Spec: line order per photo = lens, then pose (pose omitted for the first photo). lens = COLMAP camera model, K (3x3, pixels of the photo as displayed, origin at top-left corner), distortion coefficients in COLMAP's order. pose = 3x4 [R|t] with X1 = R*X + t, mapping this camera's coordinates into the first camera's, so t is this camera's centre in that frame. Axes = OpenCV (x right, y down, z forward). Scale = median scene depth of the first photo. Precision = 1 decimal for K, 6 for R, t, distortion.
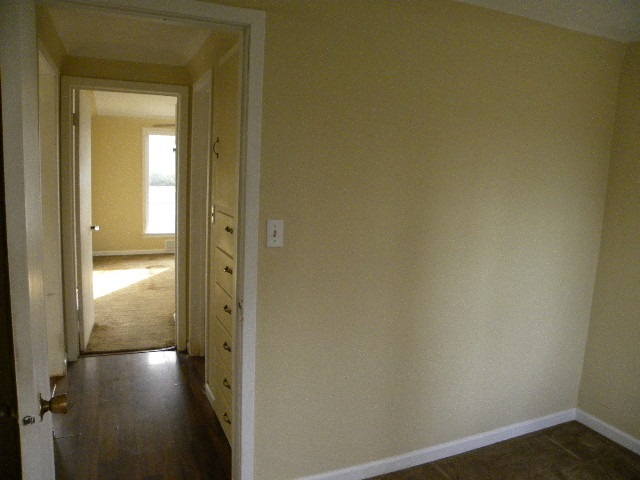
lens RADIAL K [[486.7, 0, 320.0], [0, 486.7, 240.0], [0, 0, 1]] dist [-0.145304, 0.095518]
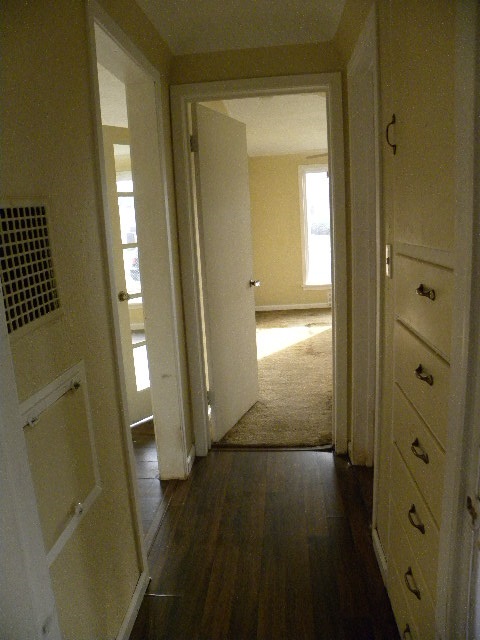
lens RADIAL K [[486.7, 0, 240.0], [0, 486.7, 320.0], [0, 0, 1]] dist [-0.145304, 0.095518]
pose [[0.875399, 0.005004, -0.483376, -0.077208], [0.027616, 0.997796, 0.060343, -0.016818], [0.482612, -0.066173, 0.873331, 0.319409]]
